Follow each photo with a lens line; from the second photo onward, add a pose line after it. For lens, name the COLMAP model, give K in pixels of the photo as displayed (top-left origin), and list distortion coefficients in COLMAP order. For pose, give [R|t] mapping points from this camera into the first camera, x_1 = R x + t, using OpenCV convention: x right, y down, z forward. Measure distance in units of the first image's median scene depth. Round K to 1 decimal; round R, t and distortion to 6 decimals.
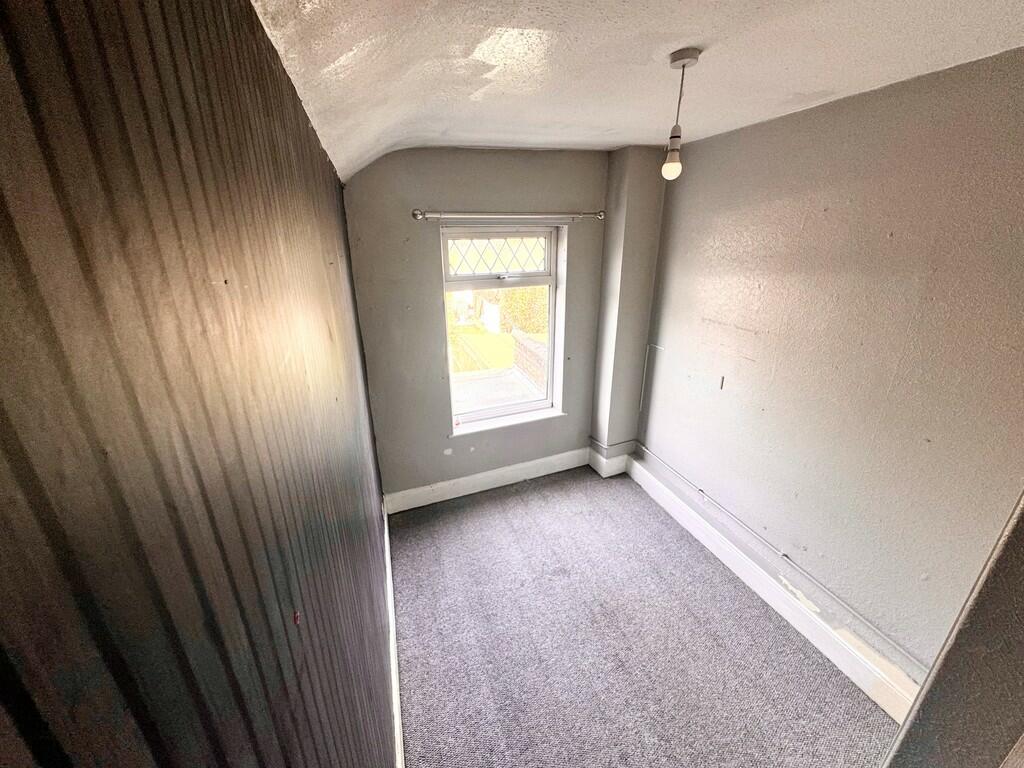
lens RADIAL K [[408.6, 0, 511.6], [0, 408.6, 387.3], [0, 0, 1]] dist [-0.004179, 0.001054]
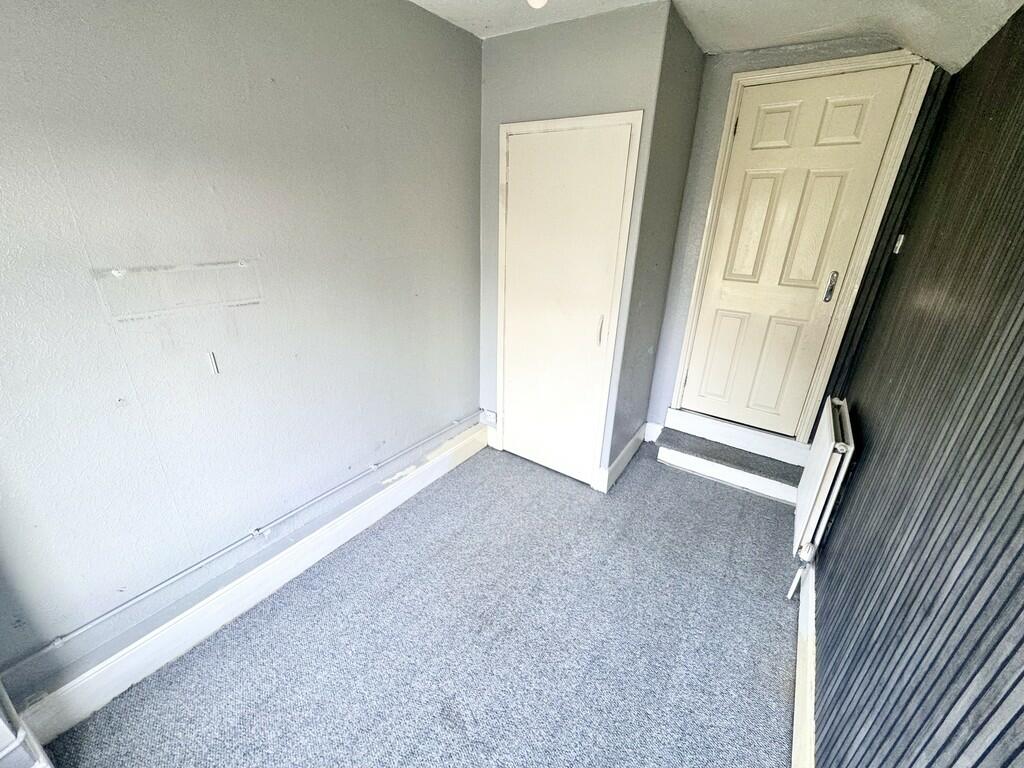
lens RADIAL K [[408.6, 0, 510.1], [0, 408.6, 381.7], [0, 0, 1]] dist [-0.004179, 0.001054]
pose [[-0.596542, -0.310182, 0.740219, -0.175380], [0.266748, 0.793240, 0.547372, -0.174282], [-0.756956, 0.523982, -0.390461, 0.781139]]
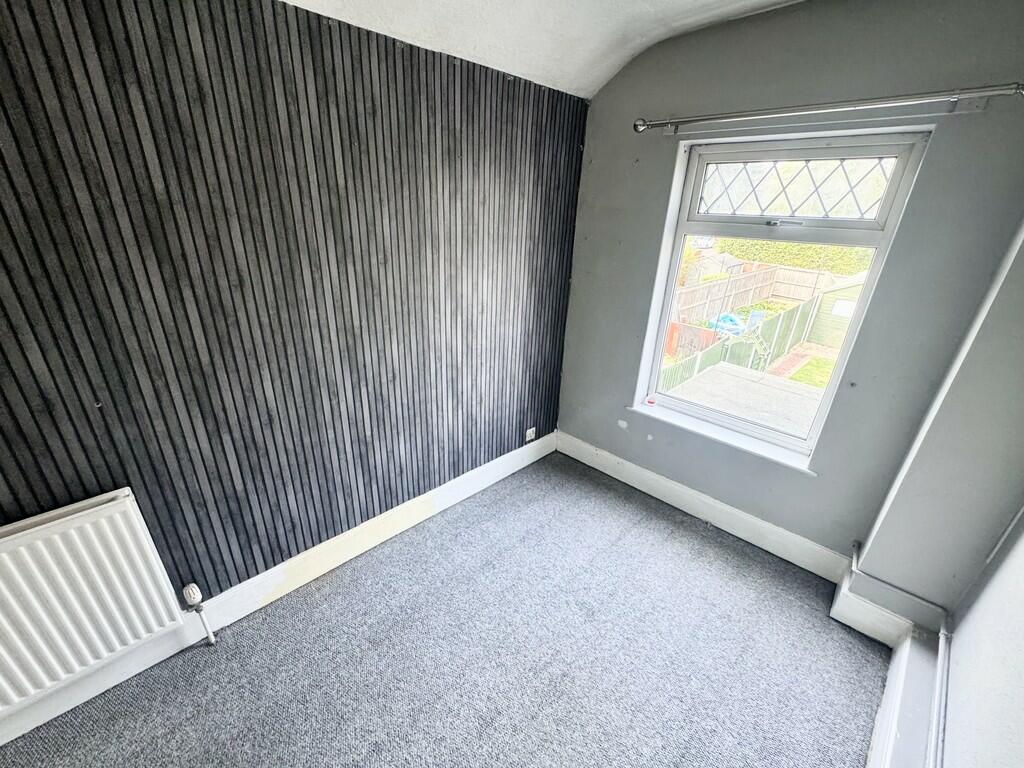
lens RADIAL K [[408.6, 0, 508.4], [0, 408.6, 384.1], [0, 0, 1]] dist [-0.004179, 0.001054]
pose [[0.417278, 0.385034, -0.823182, 0.438921], [-0.353650, 0.903209, 0.243198, -0.043606], [0.837145, 0.189637, 0.513056, 0.358186]]
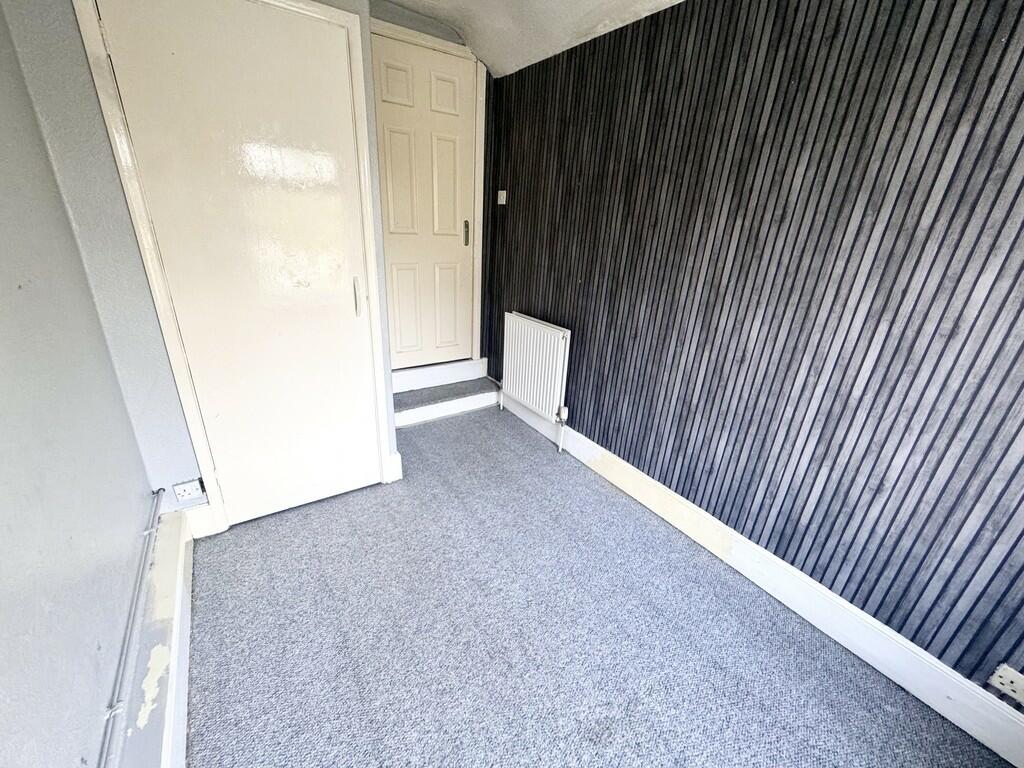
lens RADIAL K [[408.6, 0, 510.1], [0, 408.6, 382.1], [0, 0, 1]] dist [-0.004179, 0.001054]
pose [[-0.961345, 0.059765, -0.268782, 0.276474], [-0.139282, 0.736509, 0.661933, -0.133981], [0.237521, 0.673782, -0.699715, 0.881966]]
